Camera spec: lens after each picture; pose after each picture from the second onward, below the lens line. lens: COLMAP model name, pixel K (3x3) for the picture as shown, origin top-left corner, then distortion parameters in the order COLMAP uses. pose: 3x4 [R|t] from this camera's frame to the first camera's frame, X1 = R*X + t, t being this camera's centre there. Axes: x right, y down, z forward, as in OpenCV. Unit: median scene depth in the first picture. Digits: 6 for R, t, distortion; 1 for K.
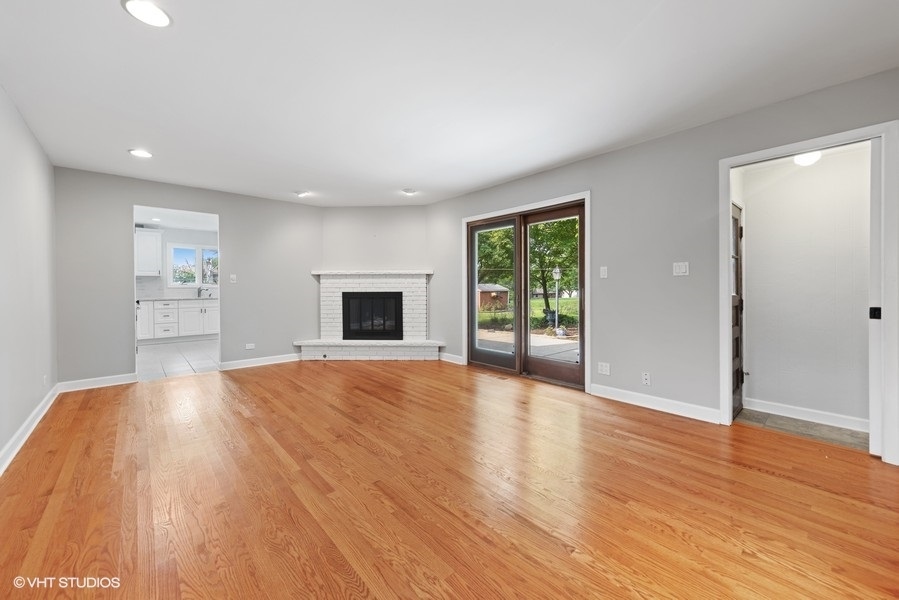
lens RADIAL K [[350.6, 0, 455.7], [0, 350.6, 287.2], [0, 0, 1]] dist [0.010594, 0.000073]
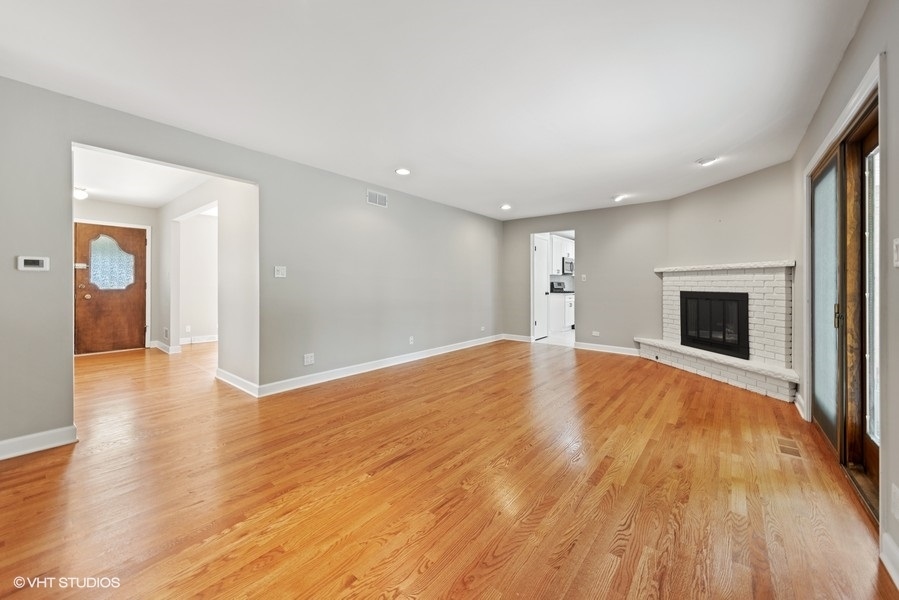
lens RADIAL K [[350.6, 0, 455.7], [0, 350.6, 287.2], [0, 0, 1]] dist [0.010594, 0.000073]
pose [[0.151928, 0.014009, -0.988292, 0.485494], [-0.006588, 0.999892, 0.013161, -0.004030], [0.988370, 0.004512, 0.152003, 0.311533]]
